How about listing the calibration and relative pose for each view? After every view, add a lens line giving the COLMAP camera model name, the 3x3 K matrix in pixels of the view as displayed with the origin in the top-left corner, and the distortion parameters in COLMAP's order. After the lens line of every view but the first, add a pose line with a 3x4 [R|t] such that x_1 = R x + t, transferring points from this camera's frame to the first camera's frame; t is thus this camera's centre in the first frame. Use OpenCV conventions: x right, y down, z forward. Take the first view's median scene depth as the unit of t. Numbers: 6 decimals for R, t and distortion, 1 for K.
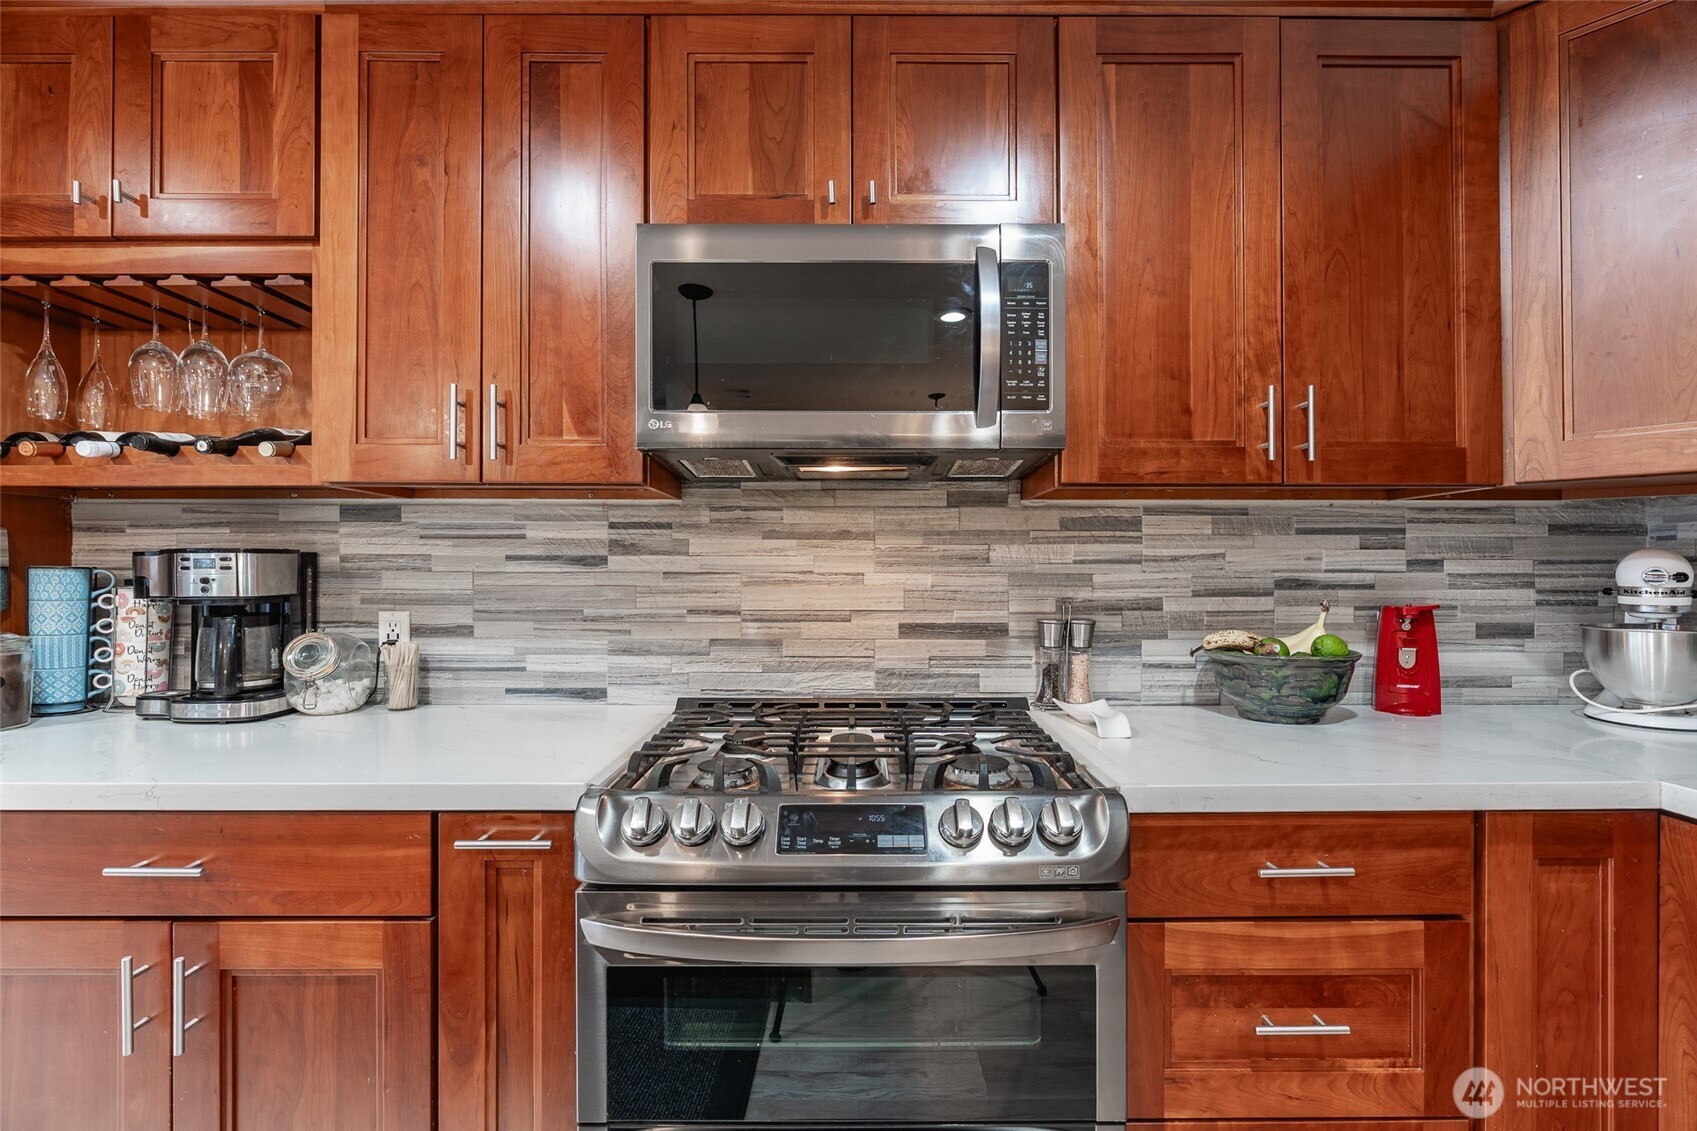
lens RADIAL K [[798.1, 0, 830.0], [0, 798.1, 568.7], [0, 0, 1]] dist [-0.005234, 0.002604]
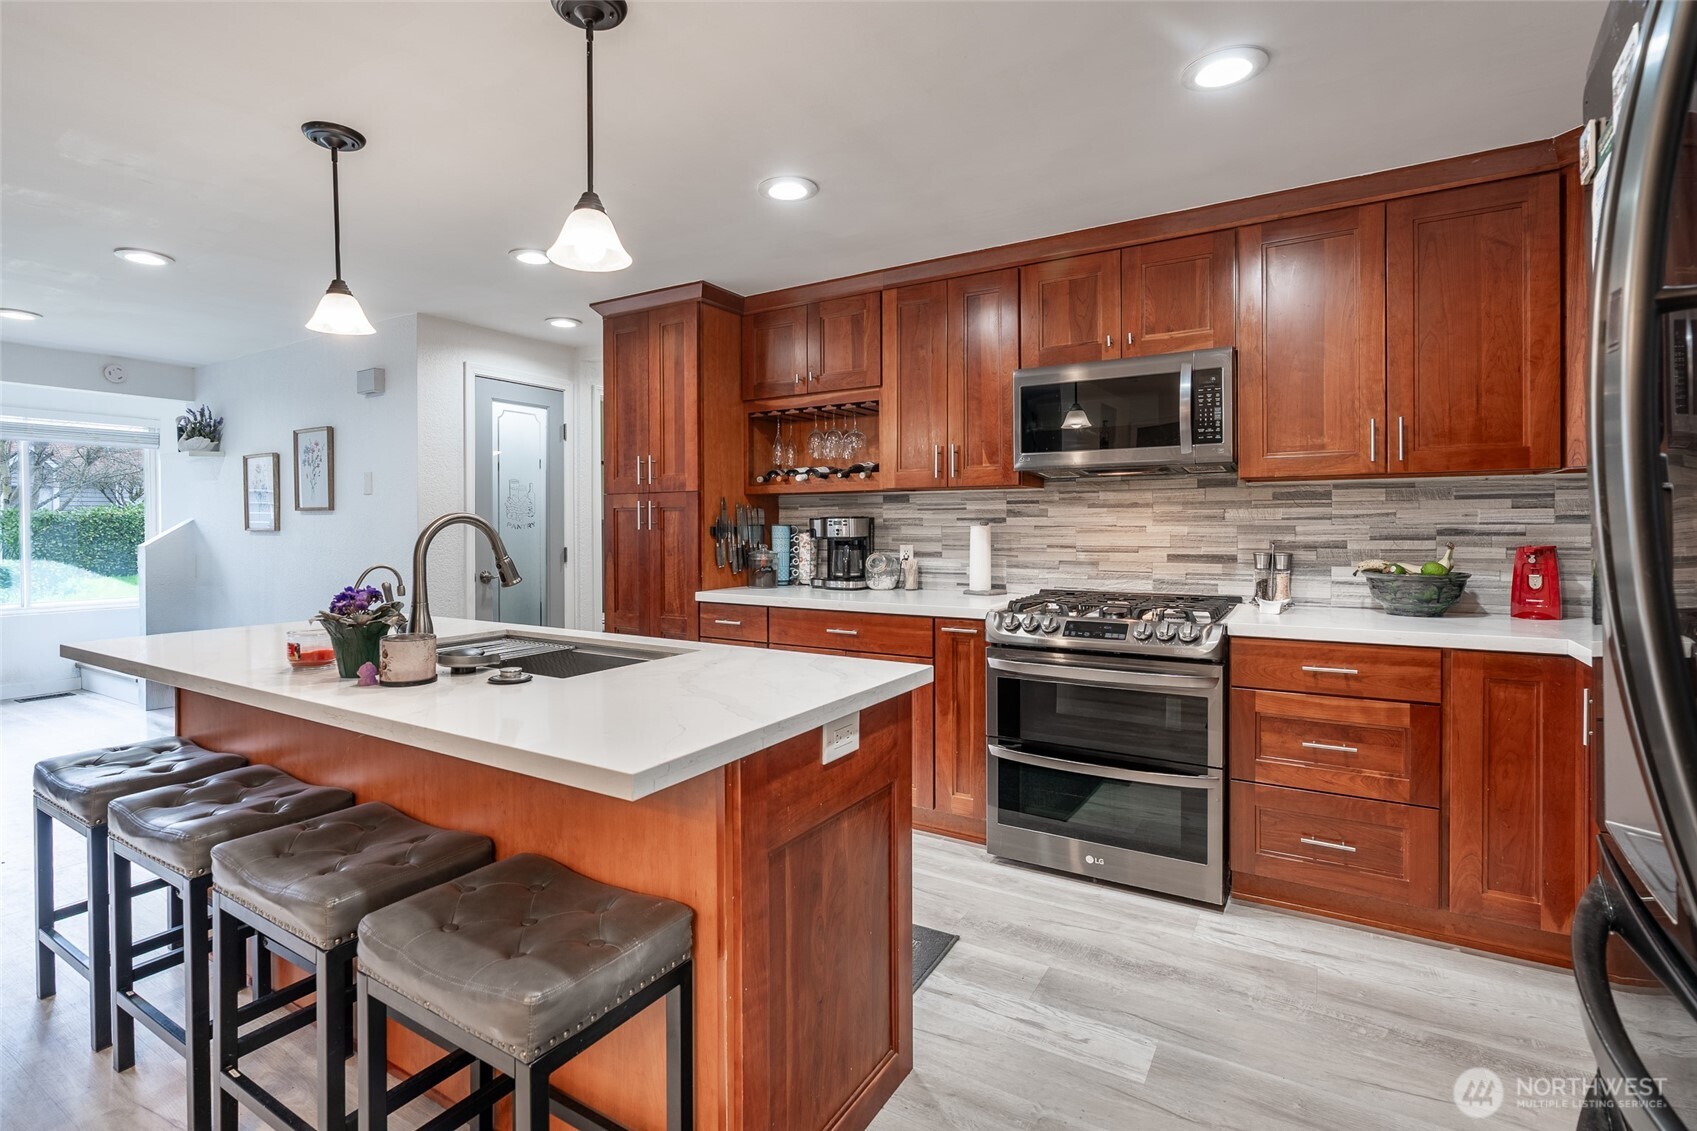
lens RADIAL K [[798.1, 0, 797.5], [0, 798.1, 531.9], [0, 0, 1]] dist [-0.005234, 0.002604]
pose [[0.845146, 0.000257, -0.534535, 0.373602], [0.007042, 0.999908, 0.011616, -0.008186], [0.534489, -0.013581, 0.845066, -1.035250]]
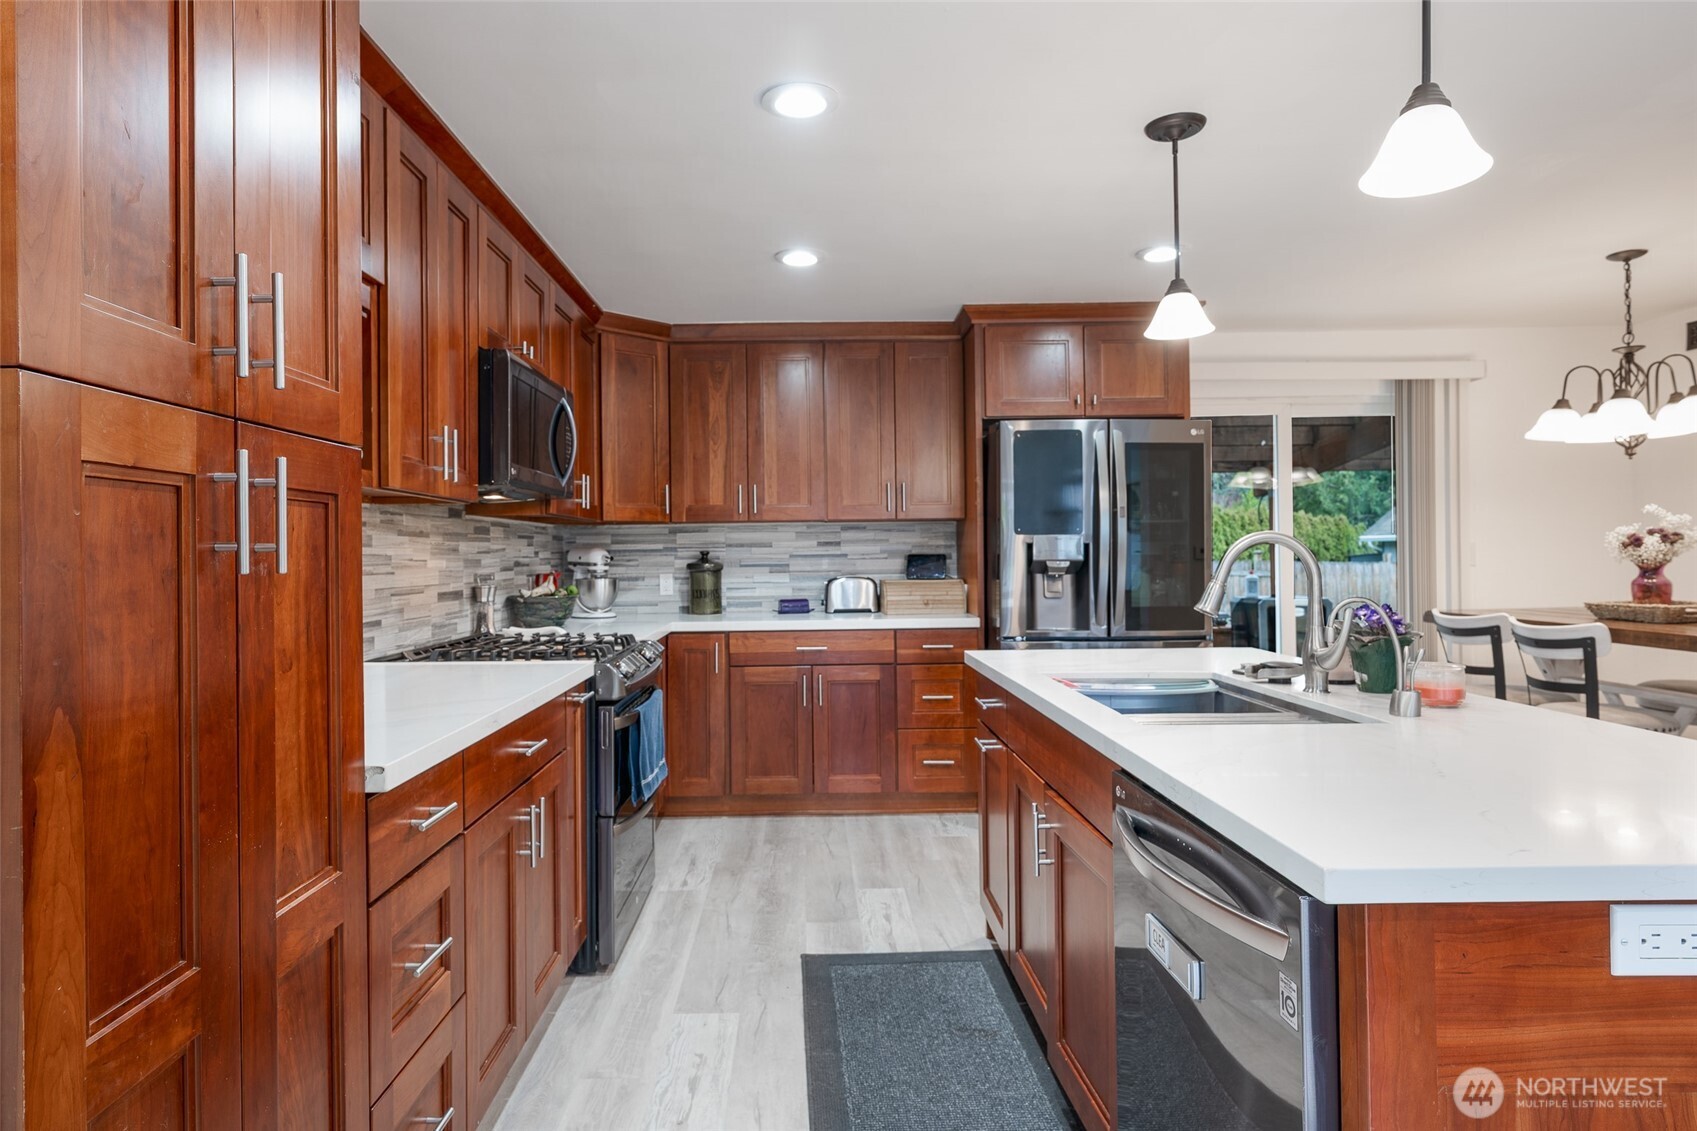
lens RADIAL K [[960.9, 0, 809.2], [0, 960.9, 560.4], [0, 0, 1]] dist [0.019326, 0.001133]
pose [[-0.006097, -0.007659, 0.999952, -1.934466], [0.006795, 0.999947, 0.007700, -0.002799], [-0.999958, 0.006842, -0.006045, 0.330416]]
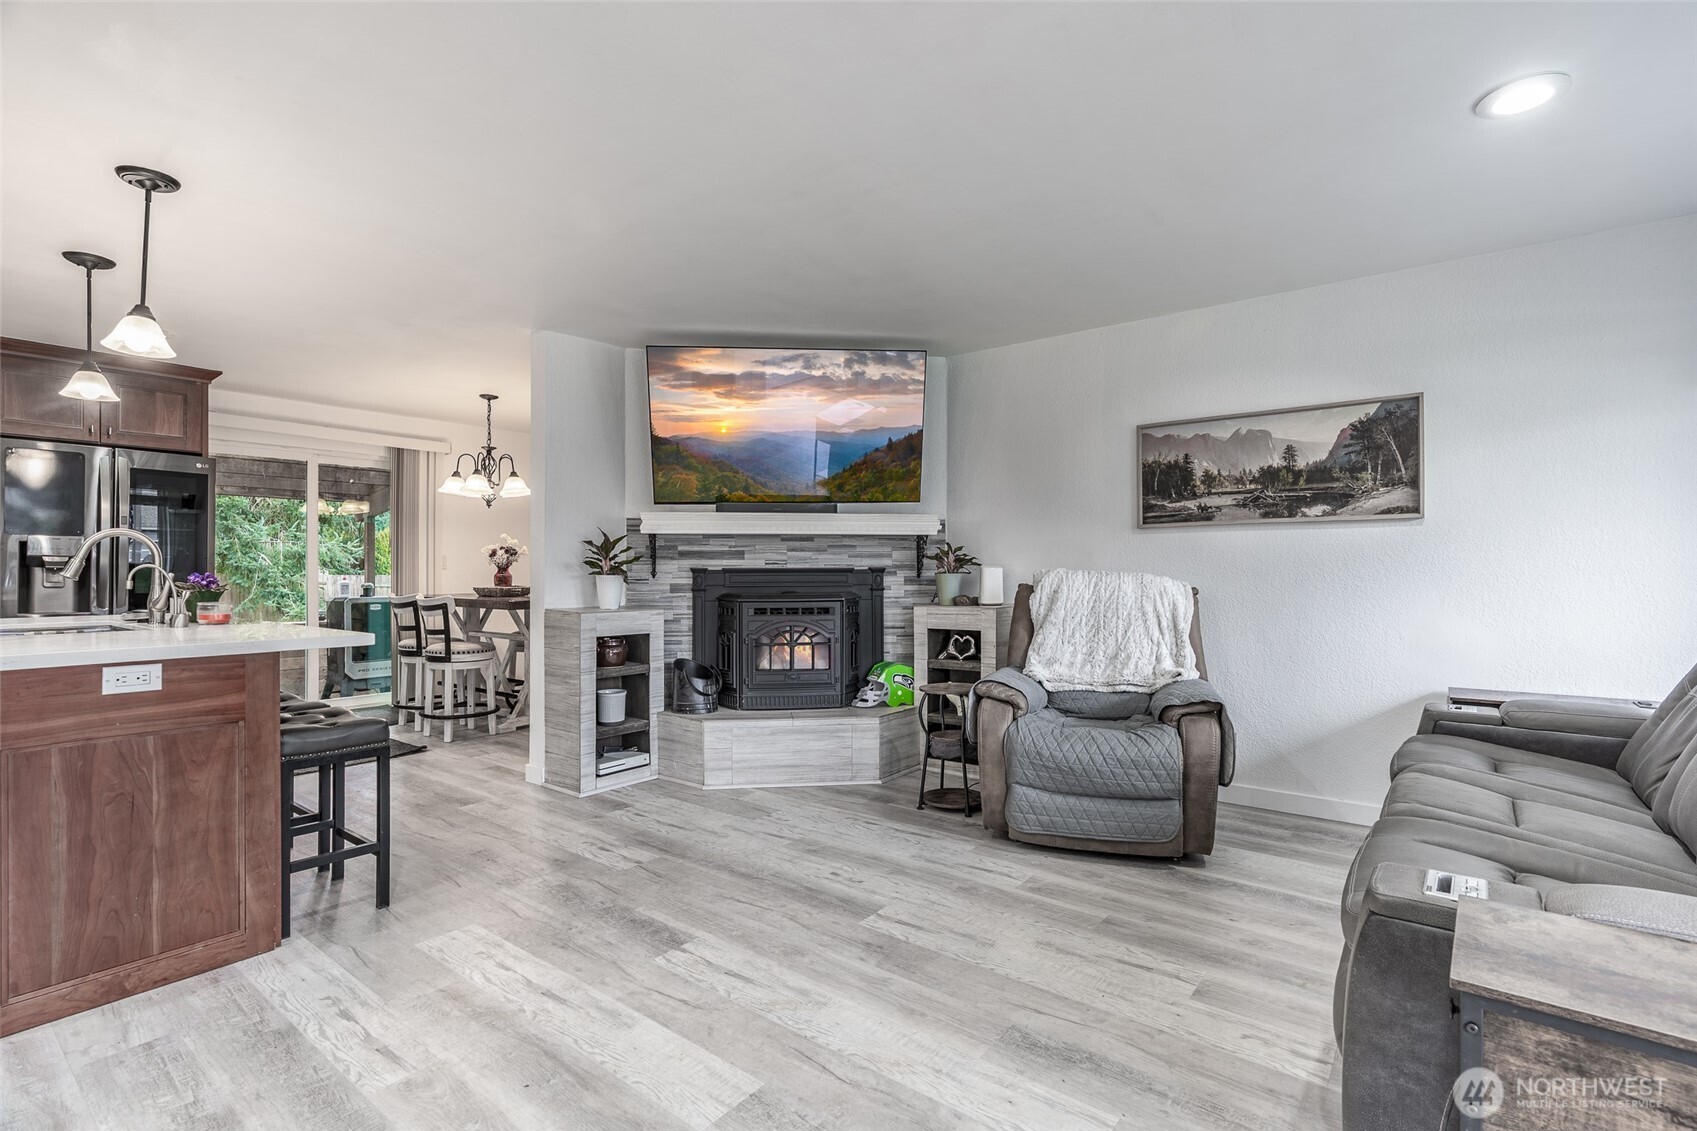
lens RADIAL K [[798.1, 0, 883.1], [0, 798.1, 571.6], [0, 0, 1]] dist [-0.005234, 0.002604]
pose [[-0.791914, -0.000360, 0.610632, -3.096539], [-0.003157, 0.999989, -0.003504, 0.070791], [-0.610624, -0.004703, -0.791907, 0.070676]]
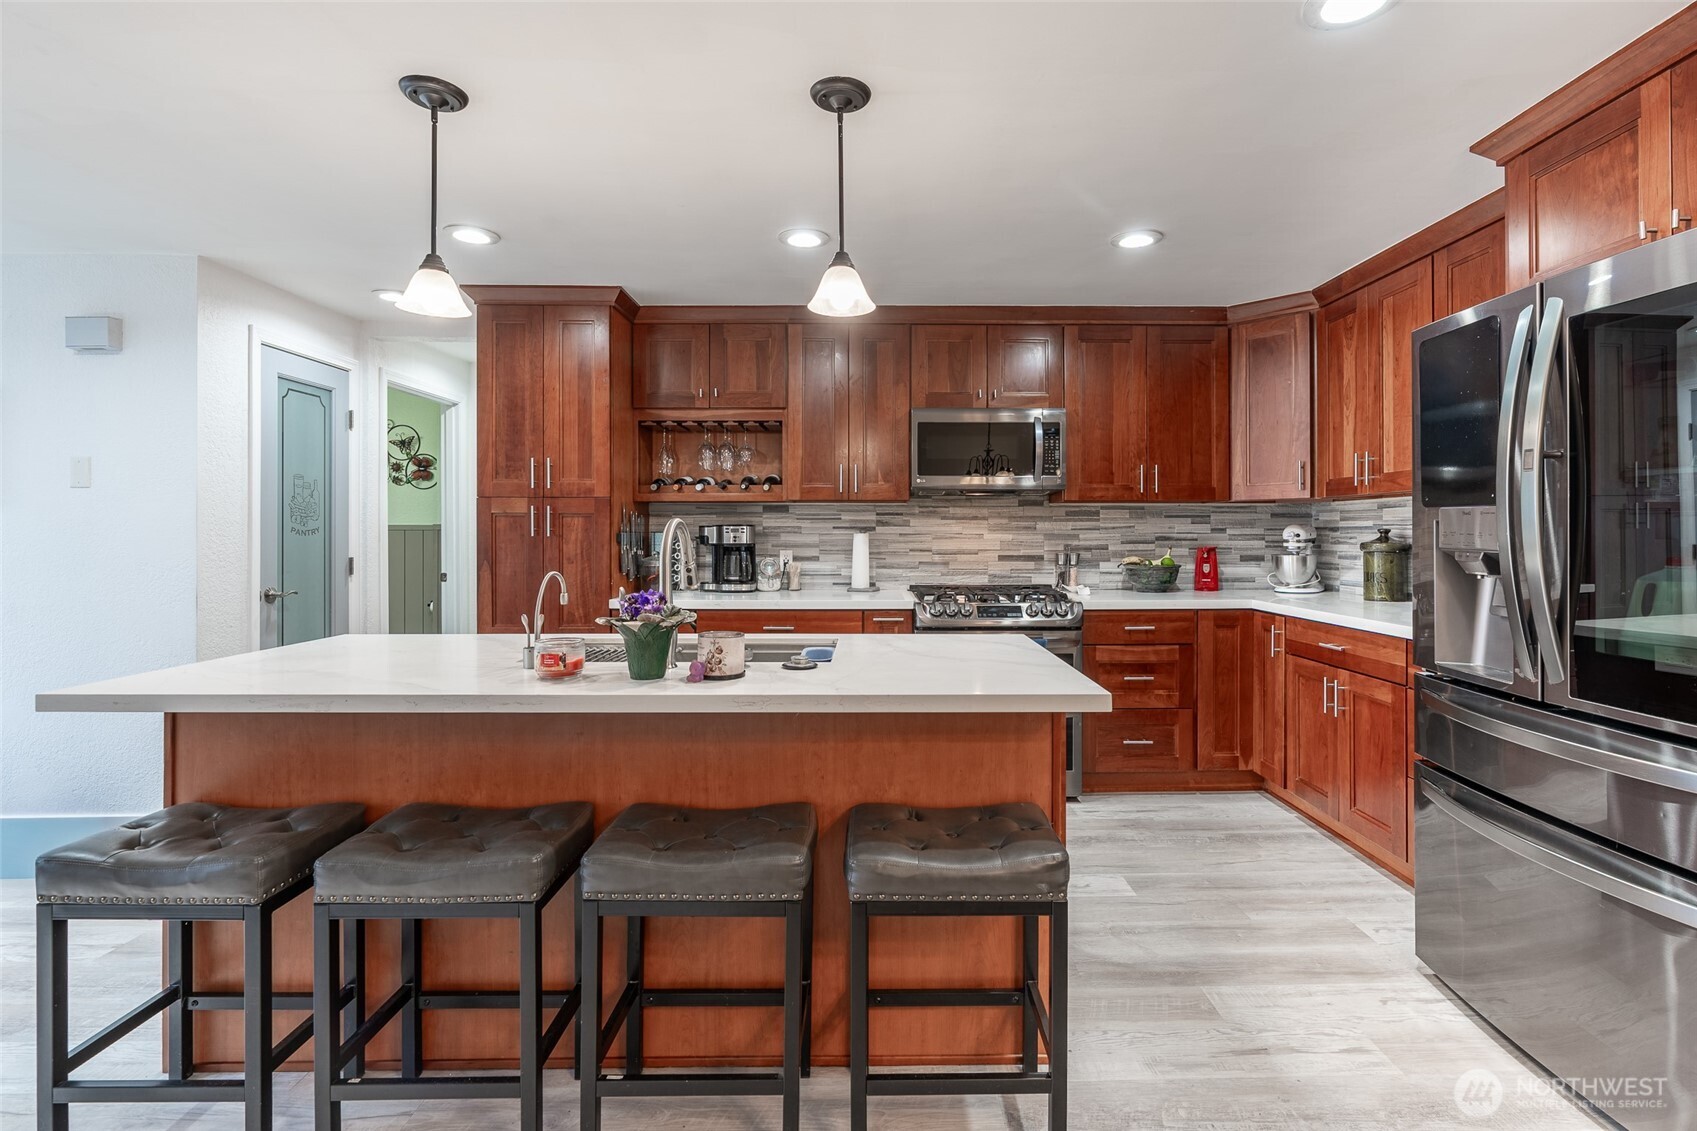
lens RADIAL K [[798.1, 0, 860.5], [0, 798.1, 536.8], [0, 0, 1]] dist [-0.005234, 0.002604]
pose [[0.999963, -0.000428, 0.008574, -0.380102], [0.000362, 0.999970, 0.007760, -0.005552], [-0.008577, -0.007757, 0.999933, -1.518230]]
